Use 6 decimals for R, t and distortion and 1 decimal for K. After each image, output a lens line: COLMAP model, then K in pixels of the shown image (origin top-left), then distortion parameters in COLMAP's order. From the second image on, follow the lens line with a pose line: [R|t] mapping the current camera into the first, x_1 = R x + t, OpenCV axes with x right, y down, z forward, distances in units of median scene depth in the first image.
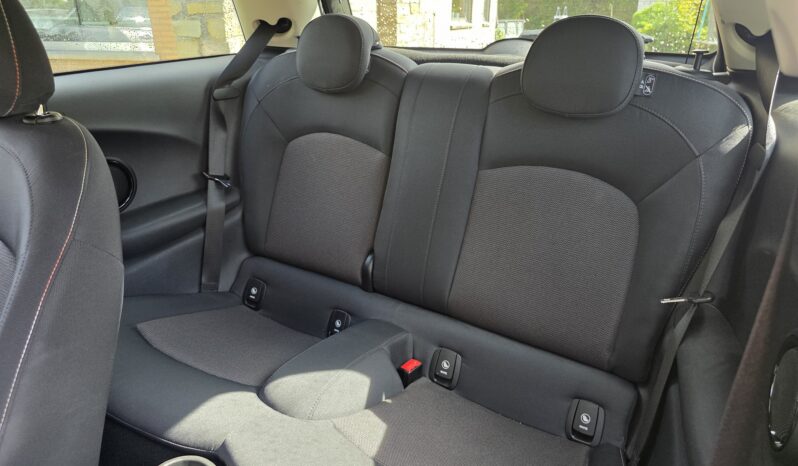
lens RADIAL K [[537.5, 0, 397.4], [0, 537.5, 230.7], [0, 0, 1]] dist [0.061414, -0.055148]
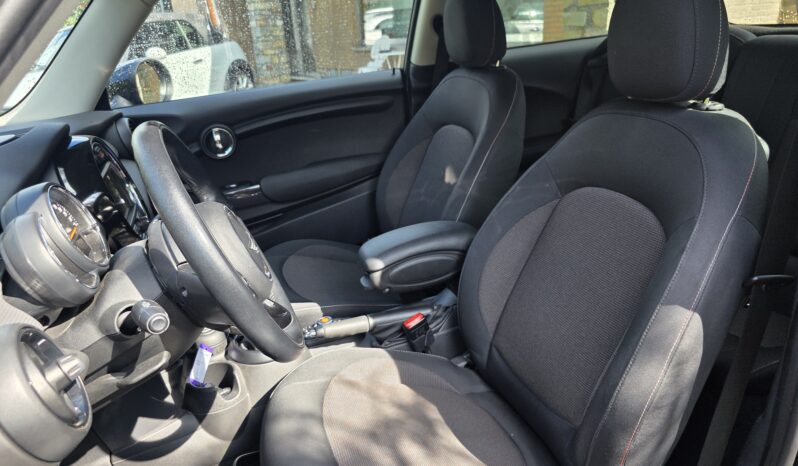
lens RADIAL K [[539.2, 0, 401.3], [0, 539.2, 232.6], [0, 0, 1]] dist [0.053370, -0.043633]
pose [[0.806973, 0.179437, -0.562670, 0.063949], [-0.169444, 0.983017, 0.070473, 0.071621], [0.565759, 0.038471, 0.823672, -0.185536]]
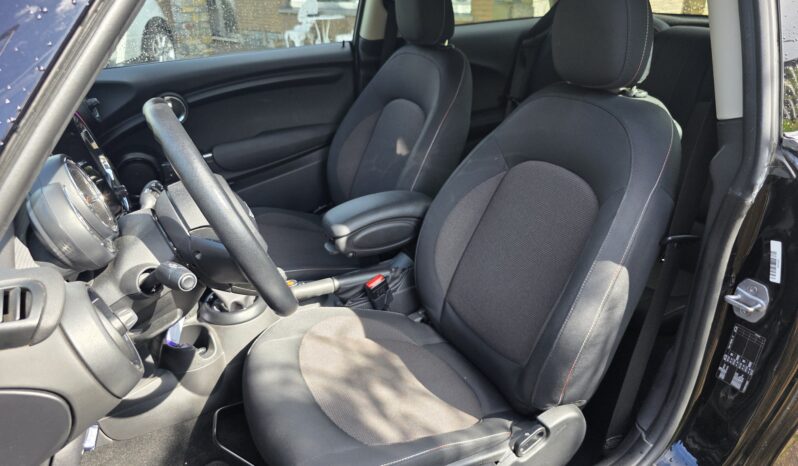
lens RADIAL K [[537.5, 0, 397.4], [0, 537.5, 230.7], [0, 0, 1]] dist [0.061414, -0.055148]
pose [[0.874390, 0.203557, -0.440462, 0.057707], [-0.176324, 0.978991, 0.102404, 0.073980], [0.452053, -0.011877, 0.891912, -0.228263]]
